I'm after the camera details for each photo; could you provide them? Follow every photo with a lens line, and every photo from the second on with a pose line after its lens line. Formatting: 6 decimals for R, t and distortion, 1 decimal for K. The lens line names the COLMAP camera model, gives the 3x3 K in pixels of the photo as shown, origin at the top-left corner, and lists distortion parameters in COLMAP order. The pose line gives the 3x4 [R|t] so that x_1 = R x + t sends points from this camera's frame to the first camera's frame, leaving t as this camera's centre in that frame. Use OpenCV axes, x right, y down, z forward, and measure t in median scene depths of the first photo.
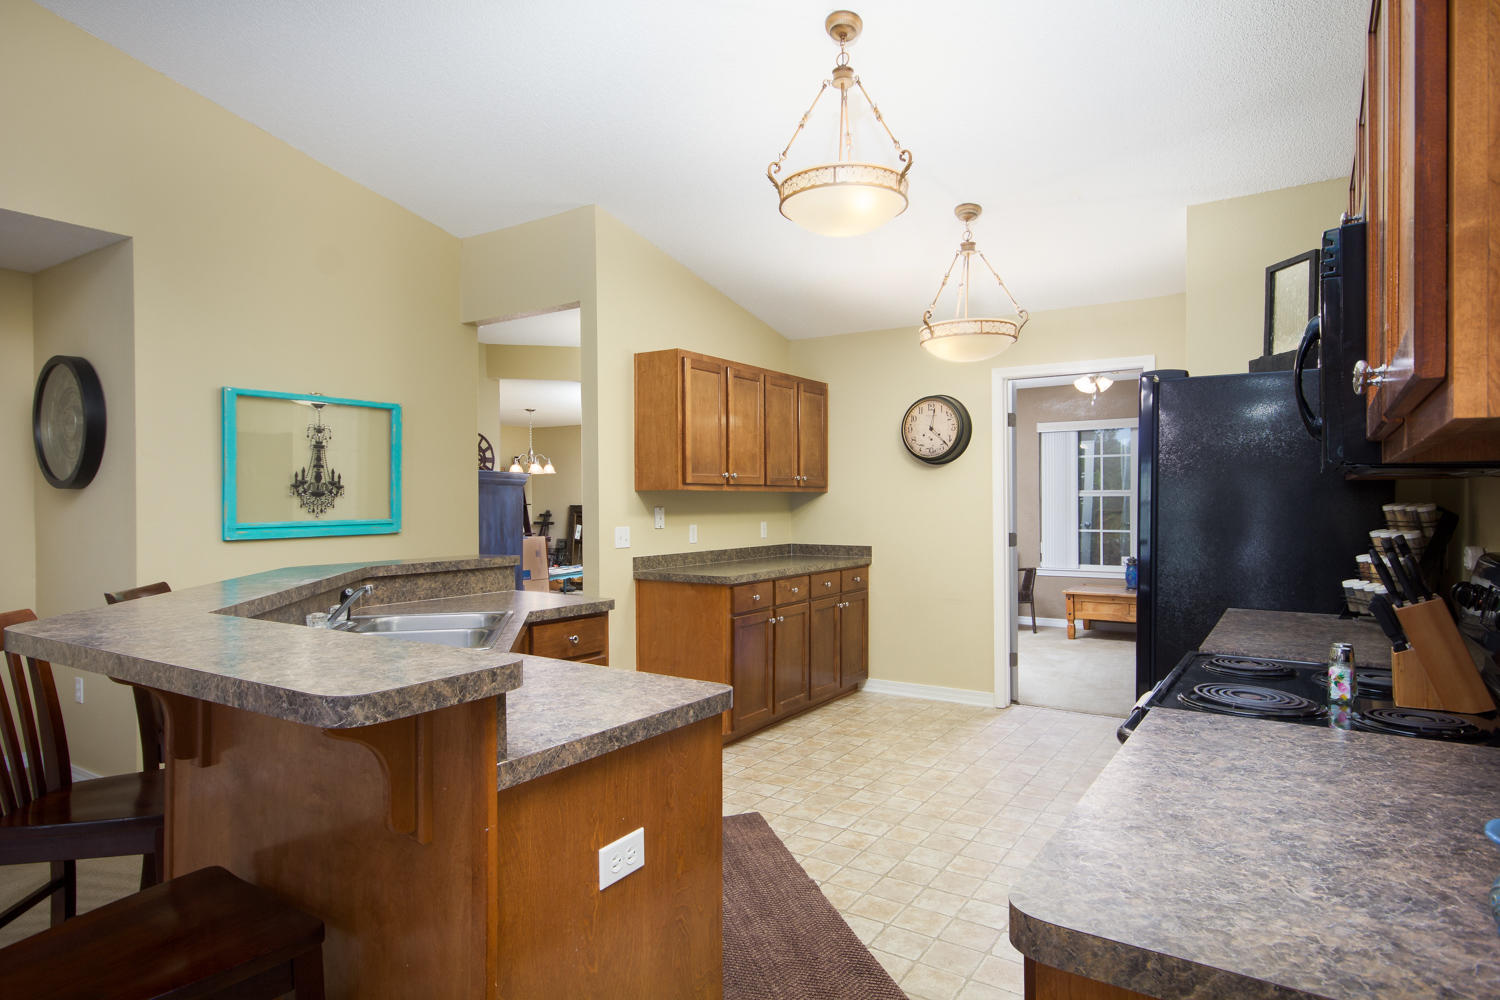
lens RADIAL K [[849.7, 0, 751.8], [0, 849.7, 506.6], [0, 0, 1]] dist [0.015163, 0.003515]
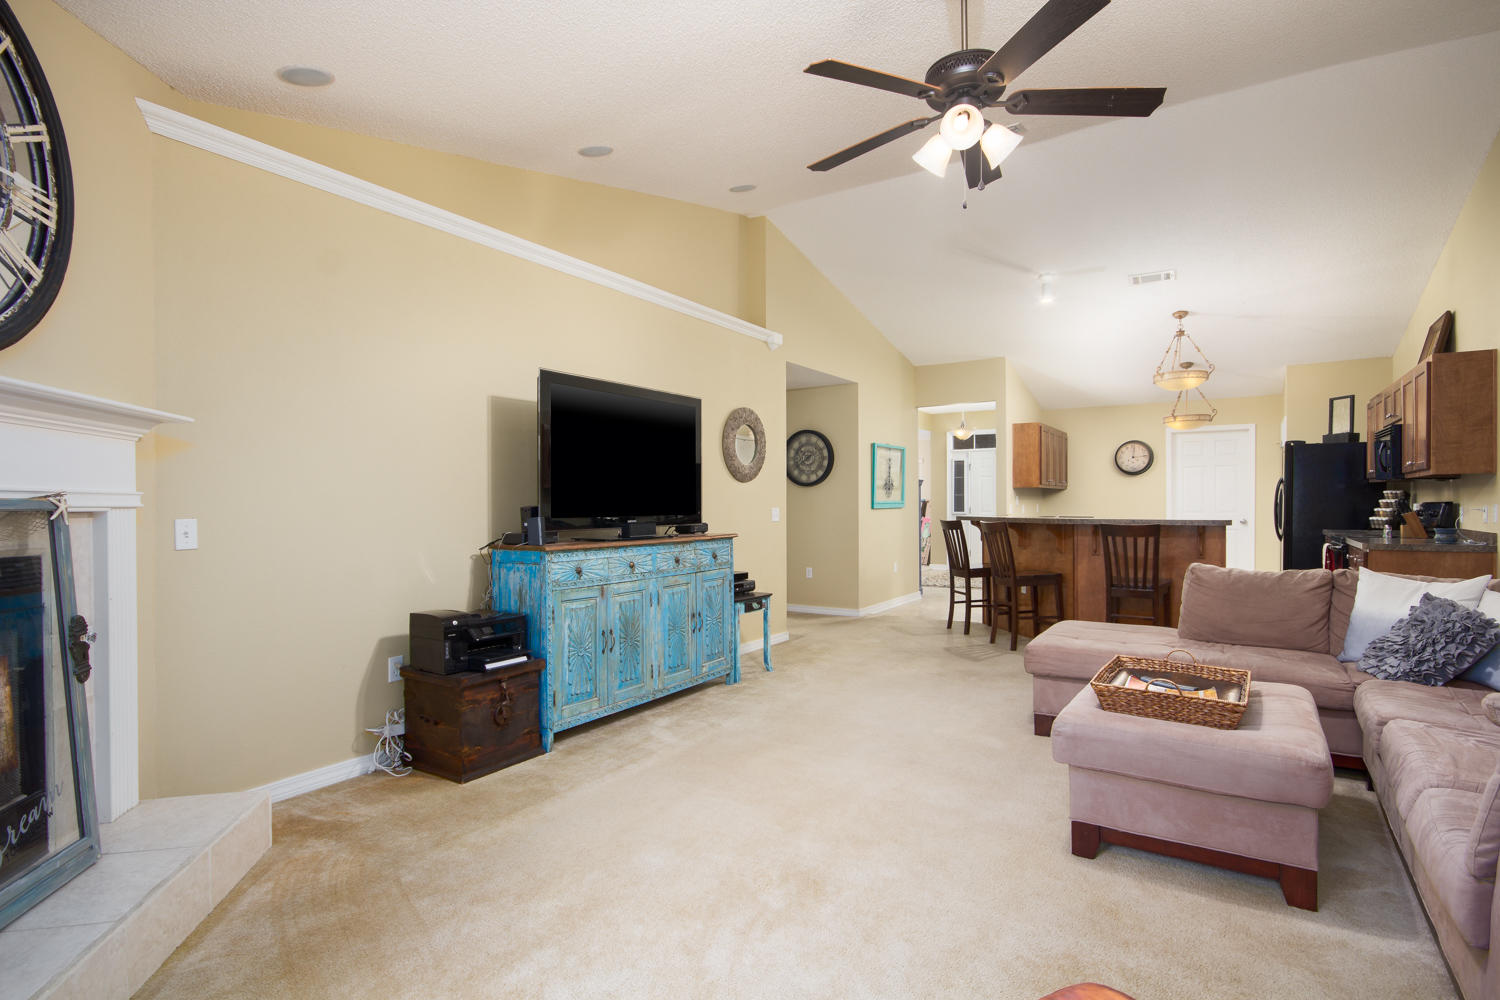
lens RADIAL K [[744.2, 0, 748.8], [0, 744.2, 507.9], [0, 0, 1]] dist [0.002106, 0.000676]
pose [[0.999999, -0.000623, -0.001526, -1.098307], [0.000626, 0.999999, 0.001472, 0.039420], [0.001525, -0.001473, 0.999998, -1.190654]]
